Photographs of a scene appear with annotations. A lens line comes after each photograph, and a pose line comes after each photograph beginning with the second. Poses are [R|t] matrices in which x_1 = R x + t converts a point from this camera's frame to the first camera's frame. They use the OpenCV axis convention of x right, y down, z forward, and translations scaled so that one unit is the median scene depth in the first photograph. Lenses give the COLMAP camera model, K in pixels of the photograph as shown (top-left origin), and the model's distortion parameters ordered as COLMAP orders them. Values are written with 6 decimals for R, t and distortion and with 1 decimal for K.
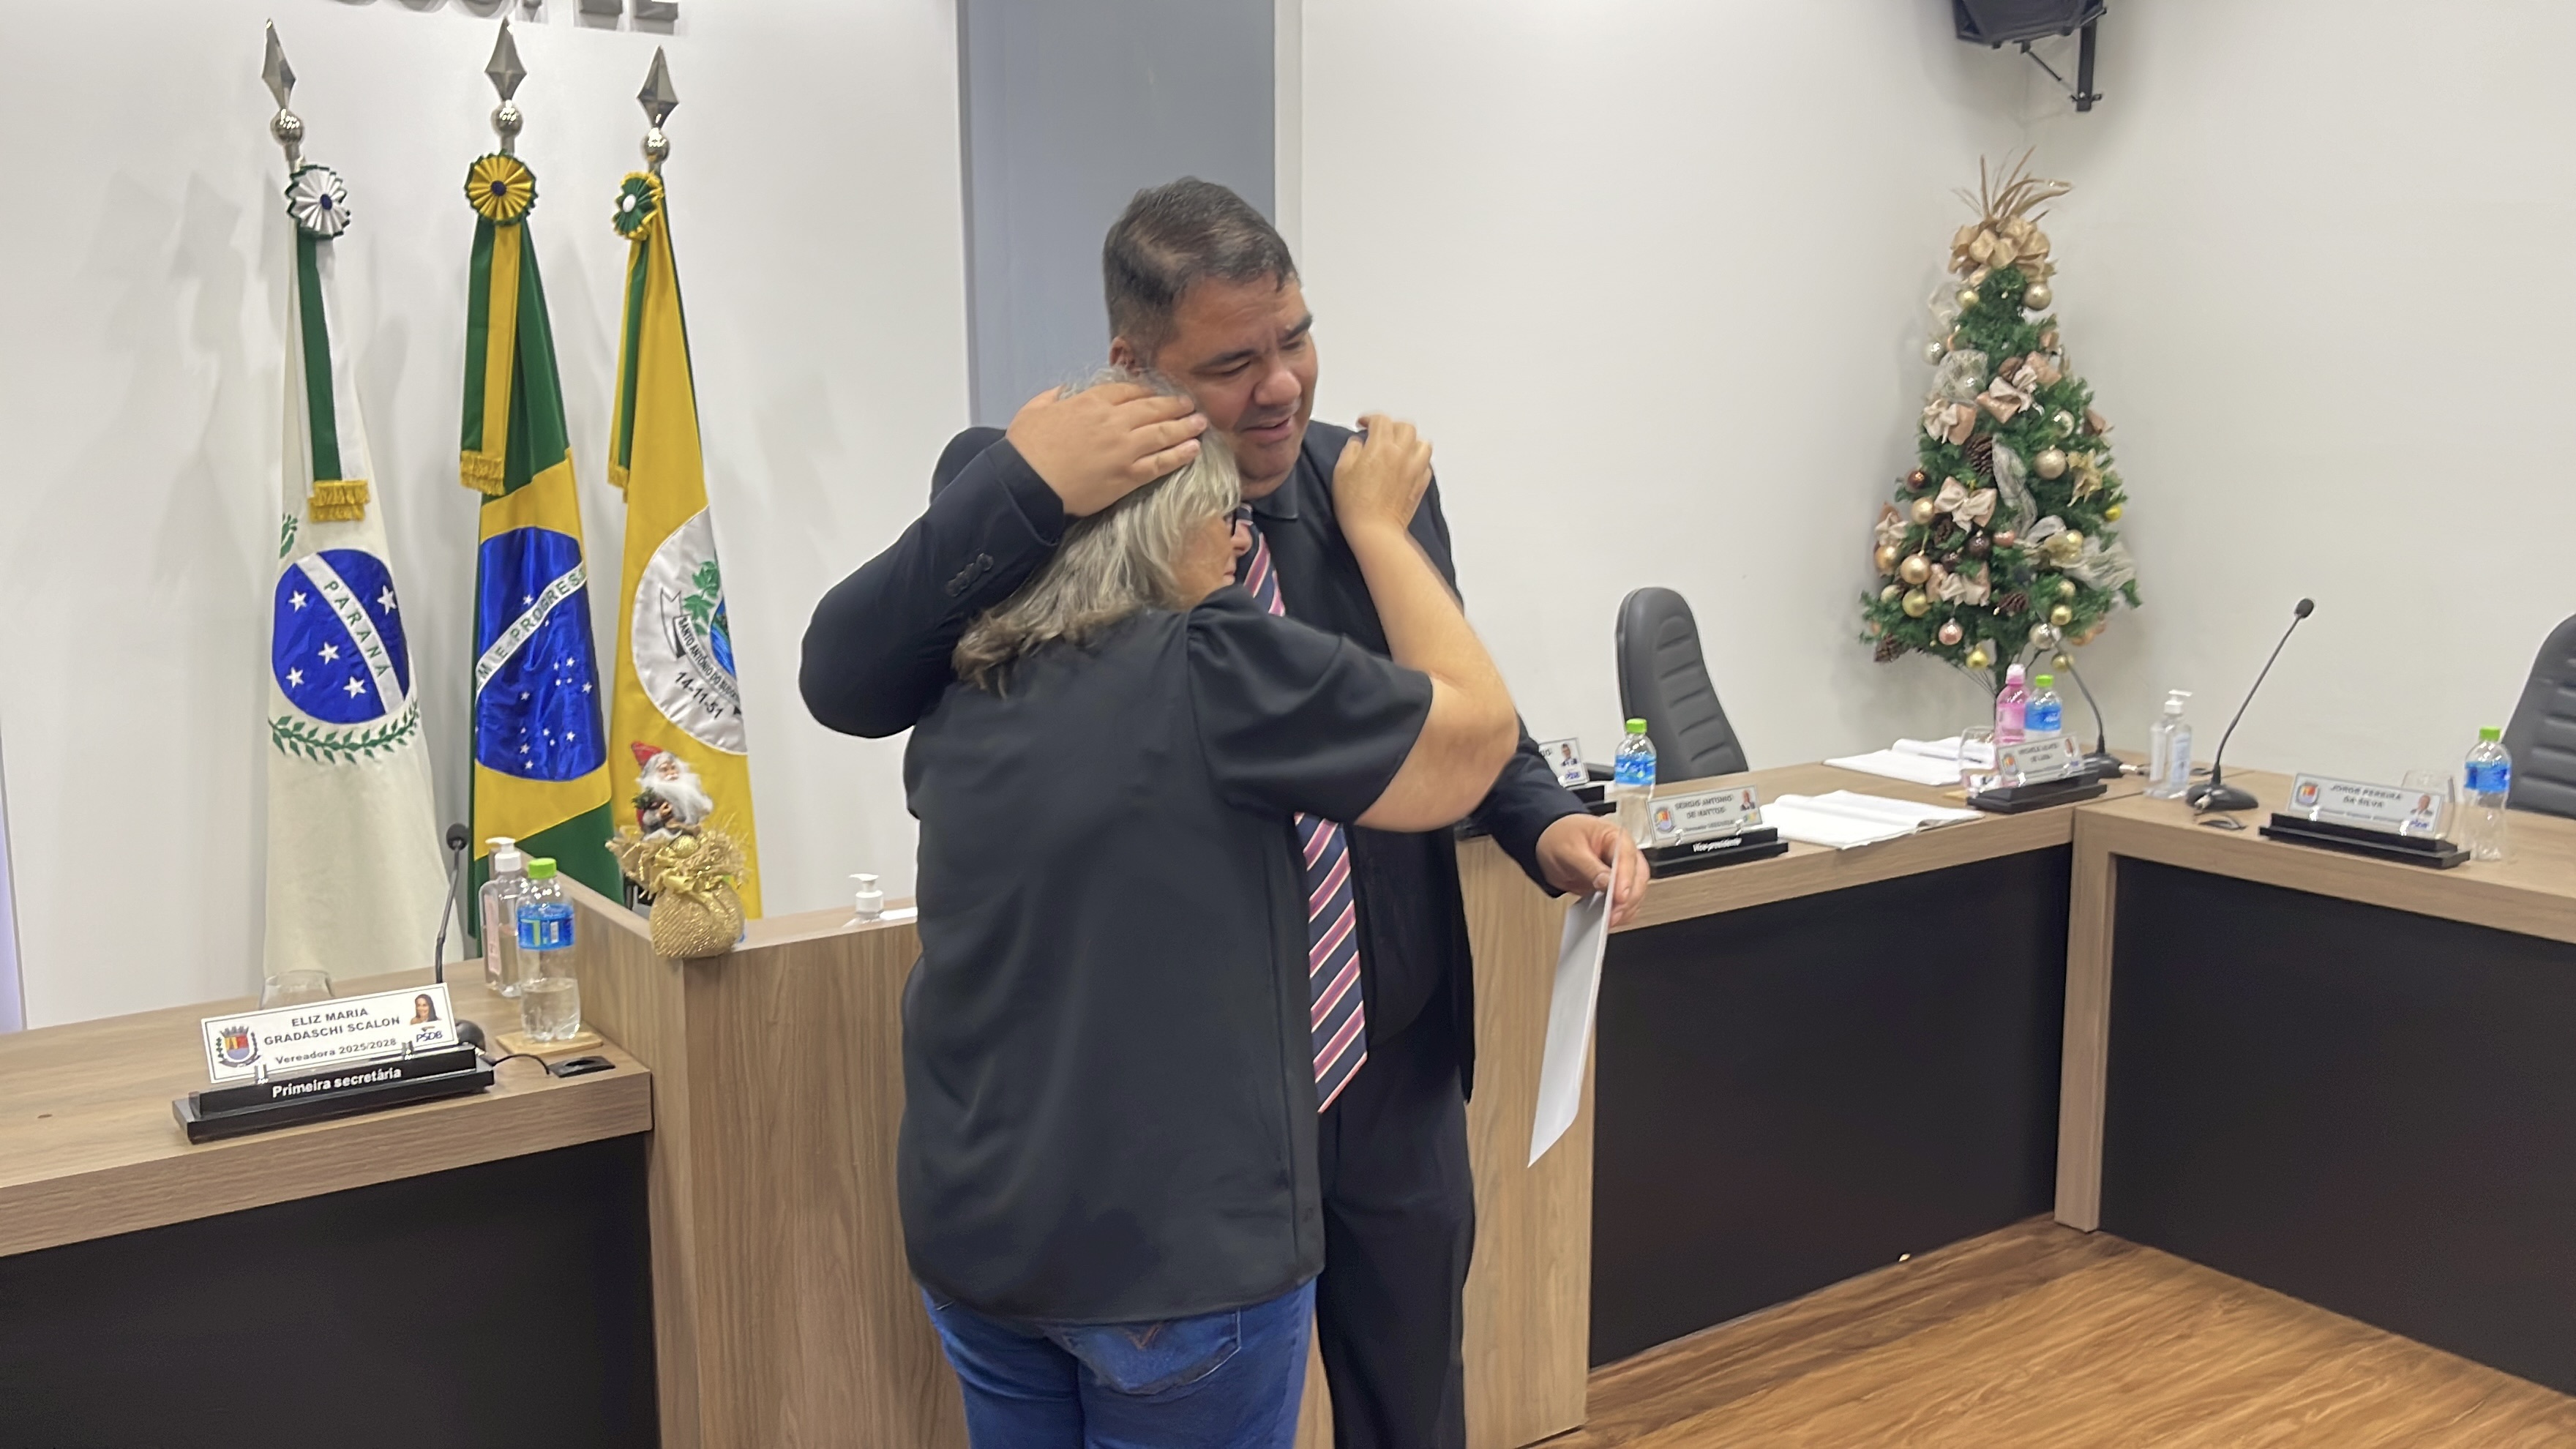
lens RADIAL K [[2239.7, 0, 1281.2], [0, 2239.7, 732.2], [0, 0, 1]] dist [0.055568, -0.047227]
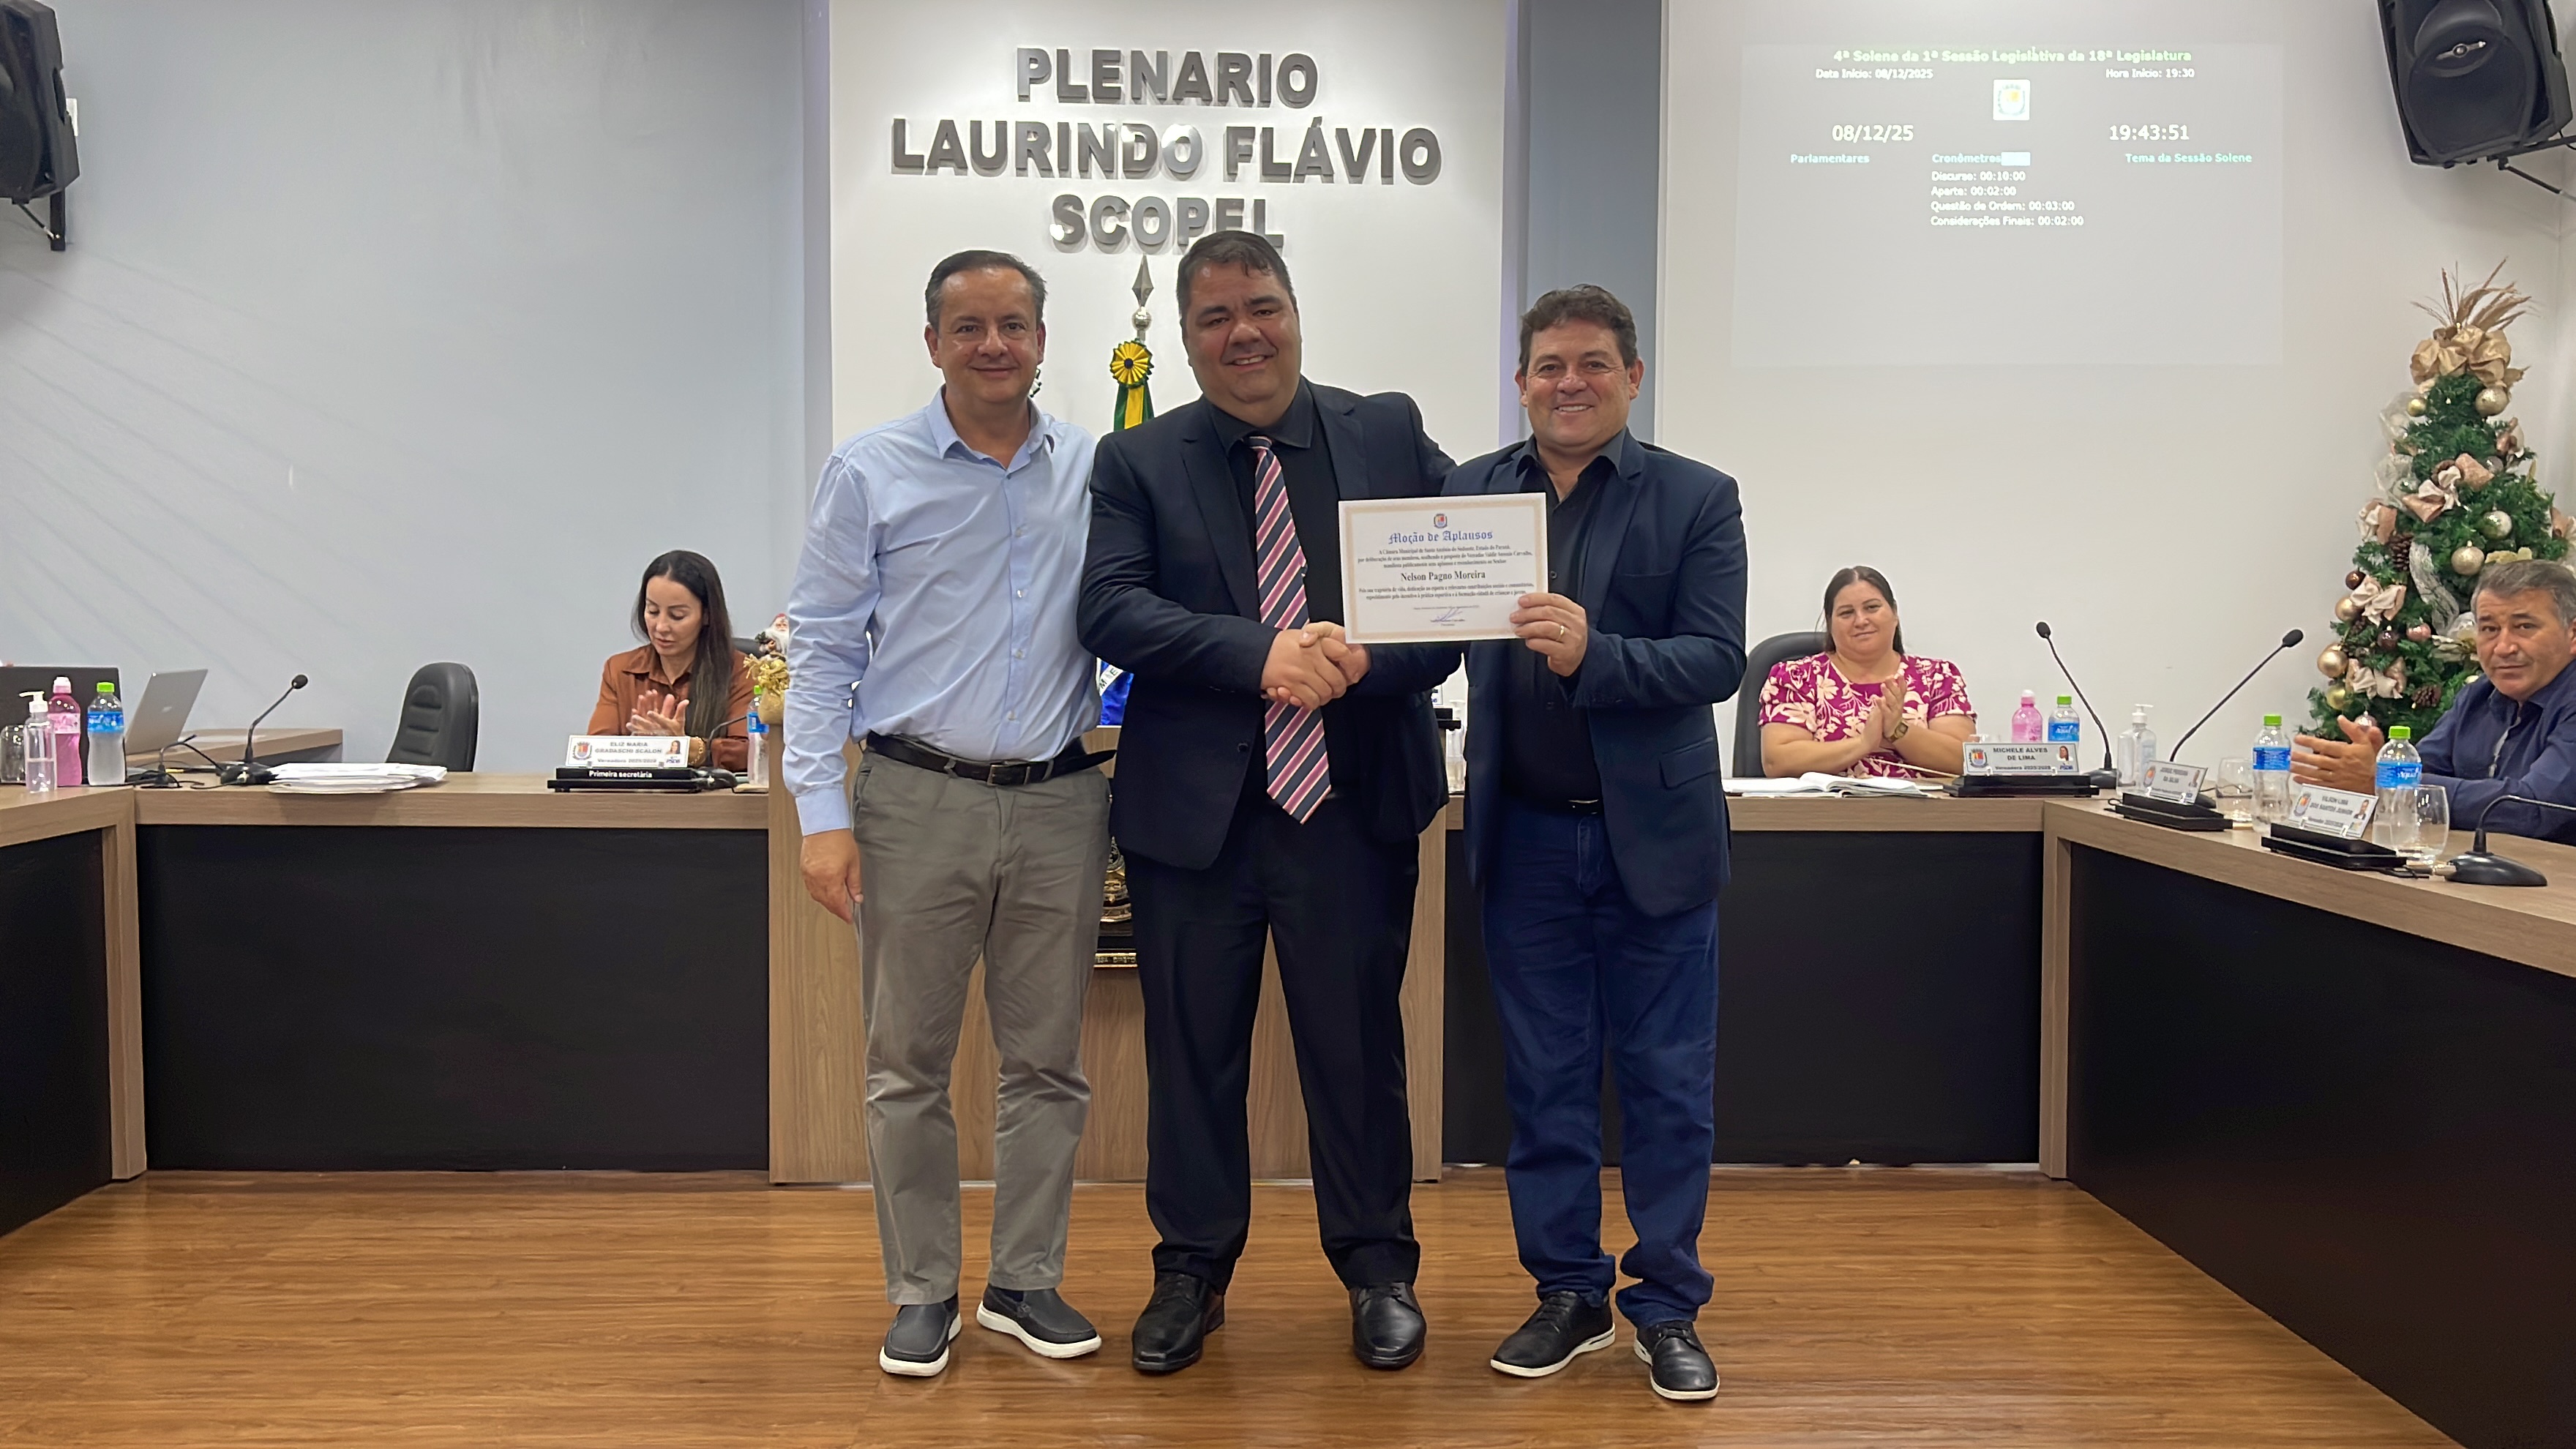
lens RADIAL K [[2239.7, 0, 1301.2], [0, 2239.7, 739.0], [0, 0, 1]] dist [0.055568, -0.047227]
pose [[0.833801, 0.038797, -0.550700, 0.579285], [-0.095892, 0.992542, -0.075263, 0.108759], [0.543673, 0.115562, 0.831303, -0.153545]]
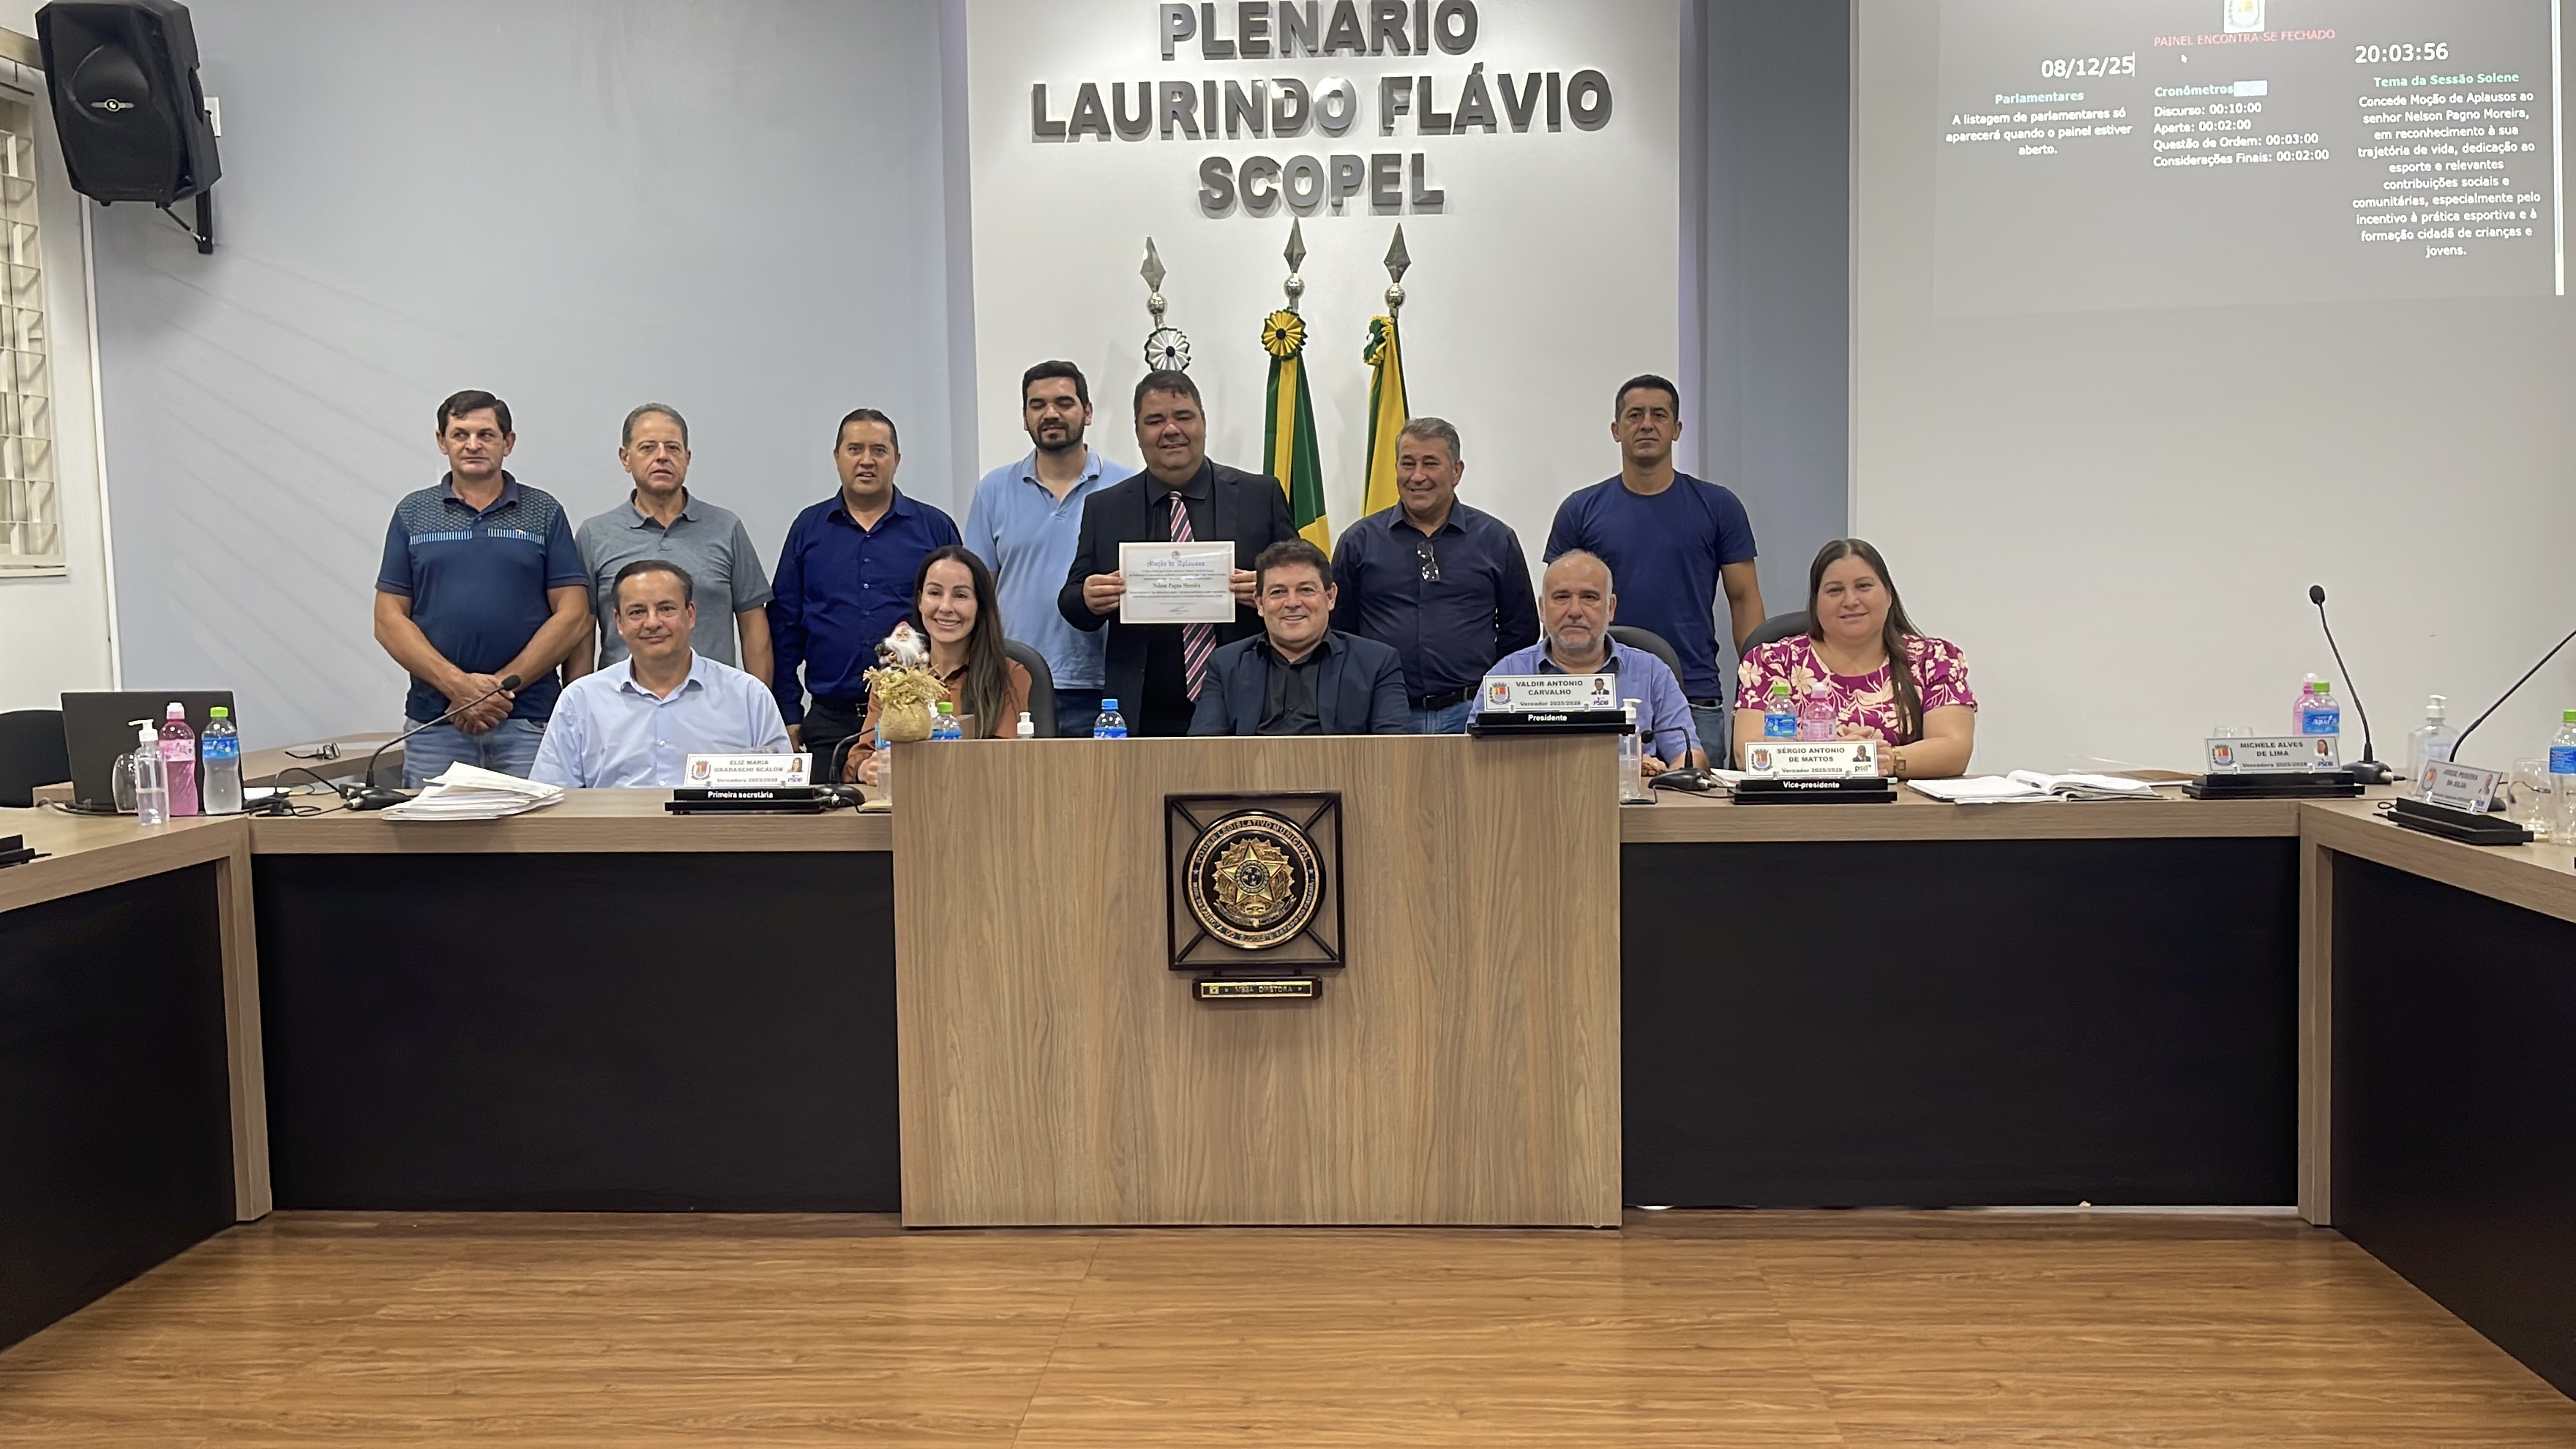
lens RADIAL K [[2239.7, 0, 1294.9], [0, 2239.7, 743.5], [0, 0, 1]] dist [0.055568, -0.047227]
pose [[0.784154, 0.038698, -0.619358, 0.545002], [-0.084726, 0.995384, -0.045078, 0.079807], [0.614755, 0.087824, 0.783813, -0.085192]]
